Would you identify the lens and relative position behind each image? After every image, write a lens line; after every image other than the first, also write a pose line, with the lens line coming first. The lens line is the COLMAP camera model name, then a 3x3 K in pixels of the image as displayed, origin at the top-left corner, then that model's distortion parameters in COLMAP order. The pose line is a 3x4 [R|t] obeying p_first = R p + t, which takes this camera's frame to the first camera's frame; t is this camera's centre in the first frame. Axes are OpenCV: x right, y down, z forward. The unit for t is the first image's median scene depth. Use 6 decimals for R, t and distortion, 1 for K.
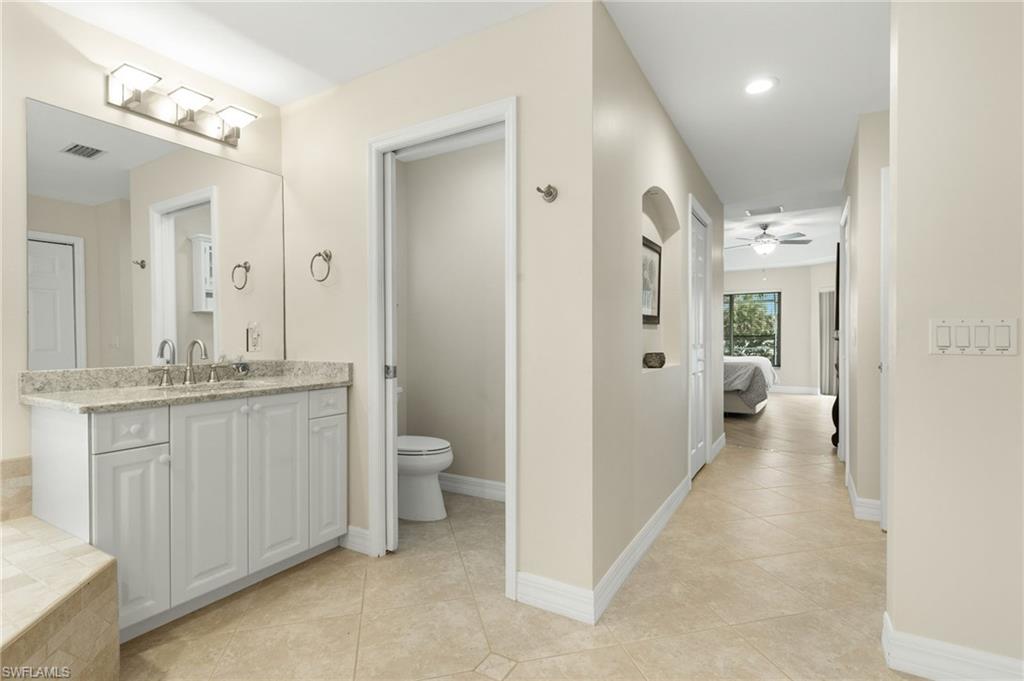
lens RADIAL K [[476.7, 0, 520.4], [0, 476.7, 331.4], [0, 0, 1]] dist [0.005410, -0.001299]
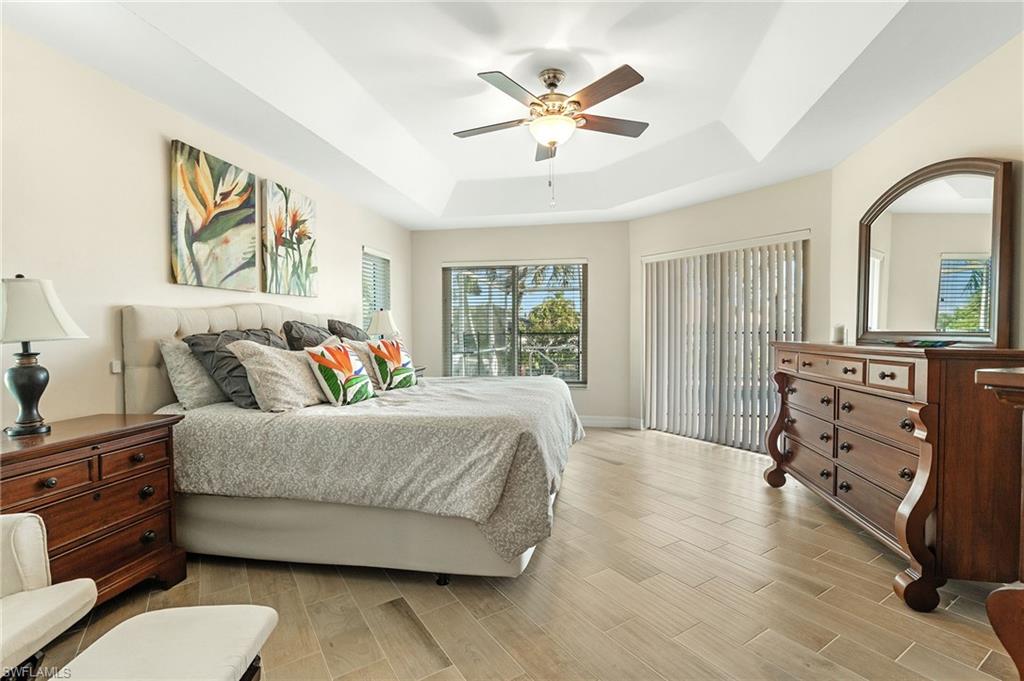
lens RADIAL K [[476.7, 0, 520.4], [0, 476.7, 331.4], [0, 0, 1]] dist [0.005410, -0.001299]
pose [[0.935275, -0.005983, 0.353871, 0.131066], [0.002921, 0.999954, 0.009186, -0.000289], [-0.353910, -0.007558, 0.935249, 0.240199]]
